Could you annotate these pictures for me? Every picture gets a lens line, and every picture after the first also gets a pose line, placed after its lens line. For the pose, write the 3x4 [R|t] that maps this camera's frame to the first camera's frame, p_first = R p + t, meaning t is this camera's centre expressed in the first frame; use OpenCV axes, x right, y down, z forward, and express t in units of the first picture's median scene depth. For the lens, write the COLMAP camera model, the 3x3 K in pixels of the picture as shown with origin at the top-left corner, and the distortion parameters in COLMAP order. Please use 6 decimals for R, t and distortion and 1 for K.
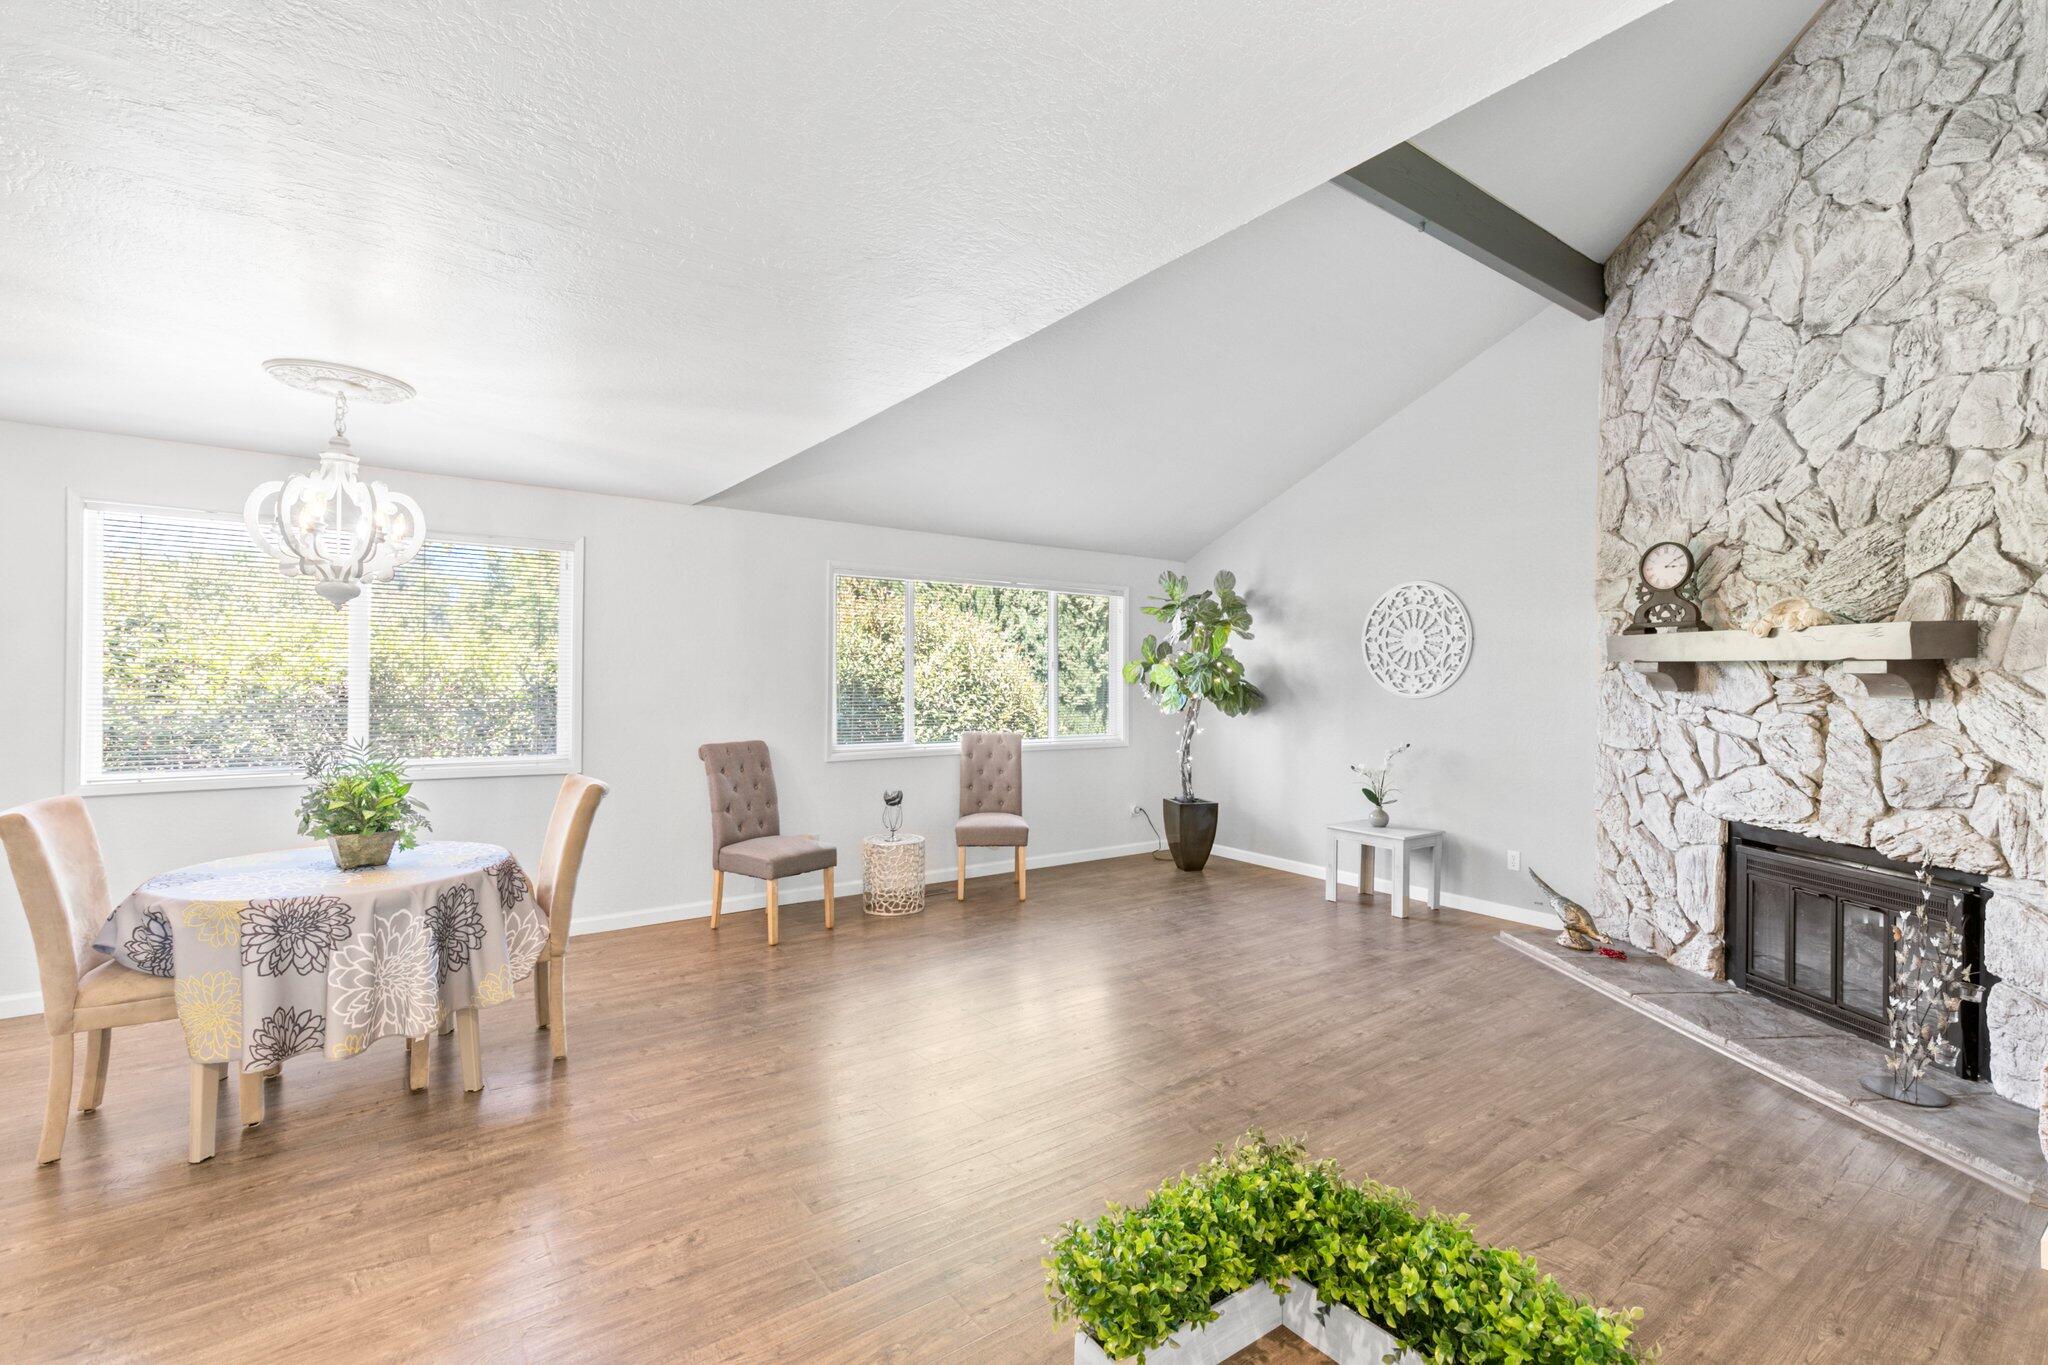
lens RADIAL K [[914.3, 0, 1036.1], [0, 914.3, 683.1], [0, 0, 1]] dist [0.006123, -0.001424]
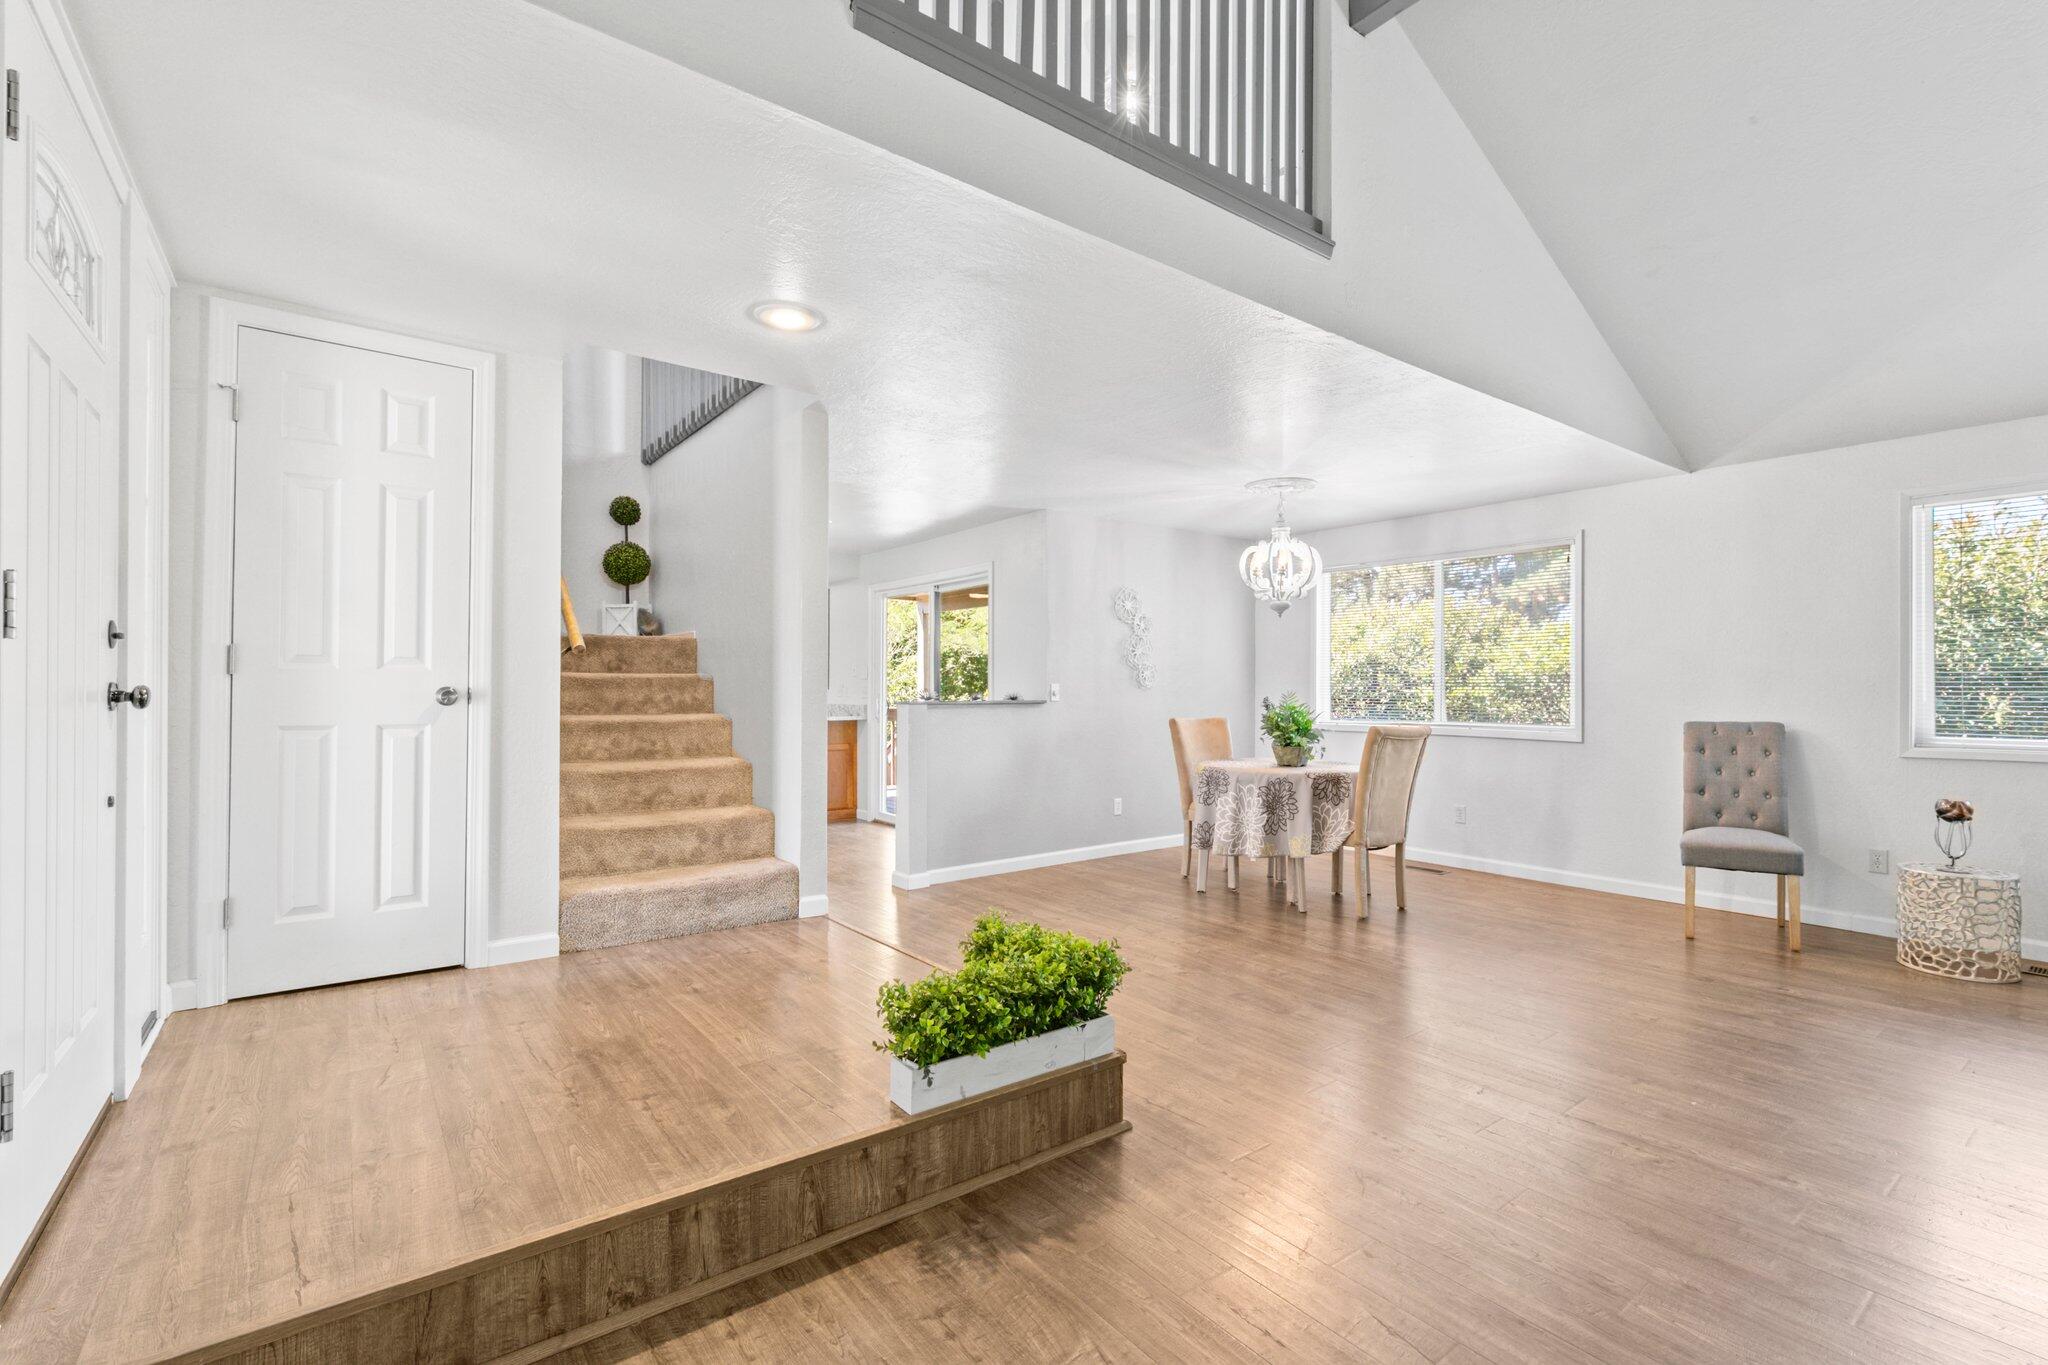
lens RADIAL K [[914.3, 0, 1041.8], [0, 914.3, 685.0], [0, 0, 1]] dist [0.006123, -0.001424]
pose [[0.018010, -0.014359, -0.999735, 0.718447], [-0.004729, 0.999884, -0.014446, 0.057679], [0.999827, 0.004988, 0.017940, 0.389568]]
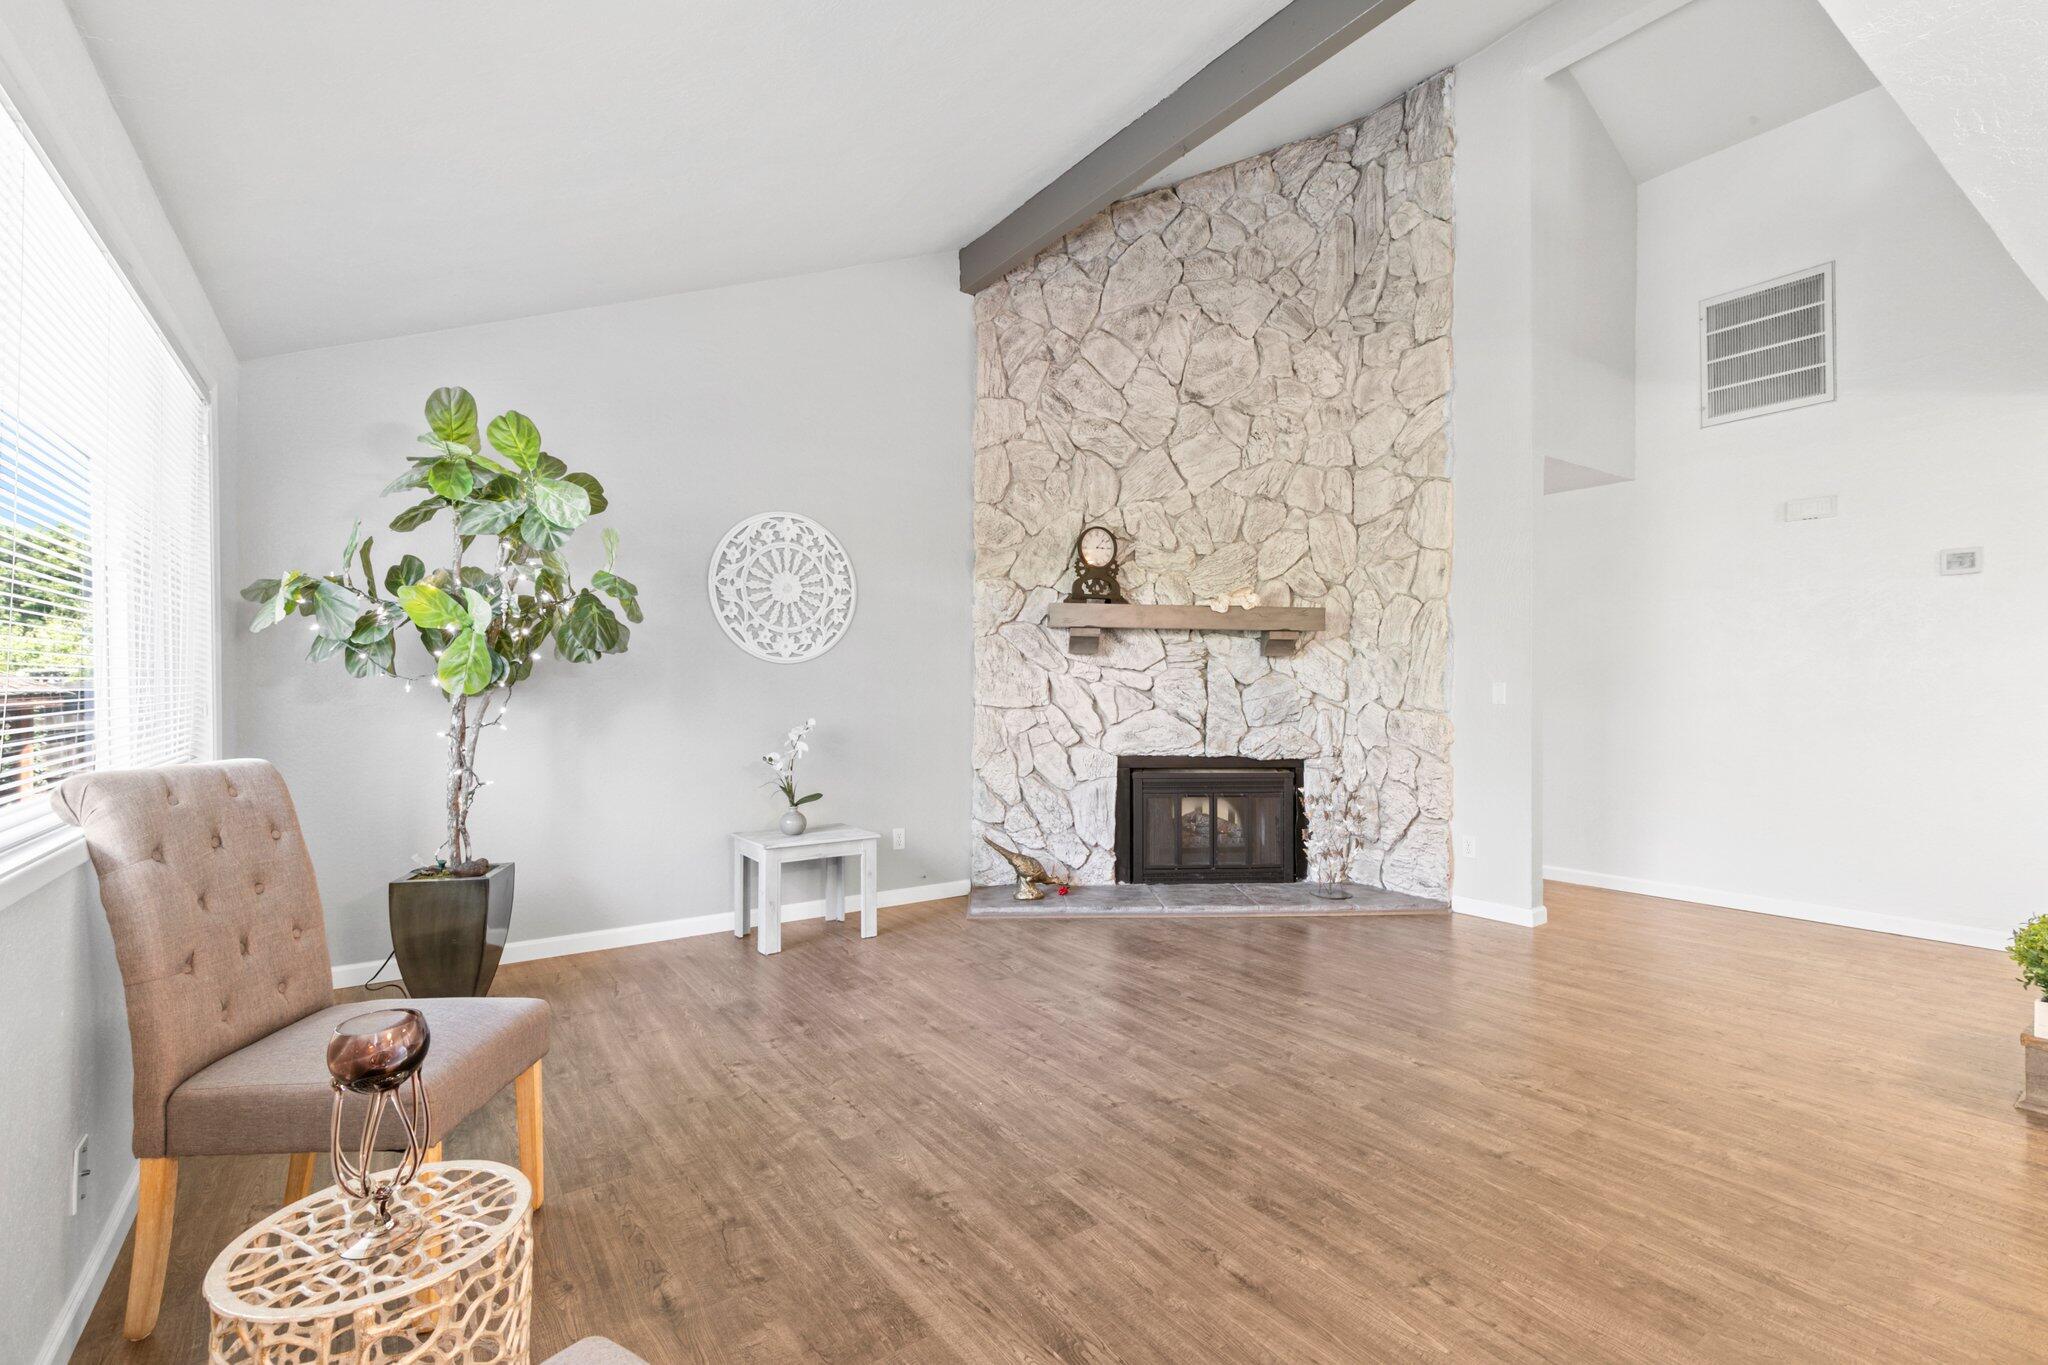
lens RADIAL K [[914.3, 0, 1038.6], [0, 914.3, 683.0], [0, 0, 1]] dist [0.006123, -0.001424]
pose [[0.018209, -0.006852, 0.999811, -0.519911], [0.002145, 0.999974, 0.006814, 0.041654], [-0.999832, 0.002020, 0.018223, 1.116262]]
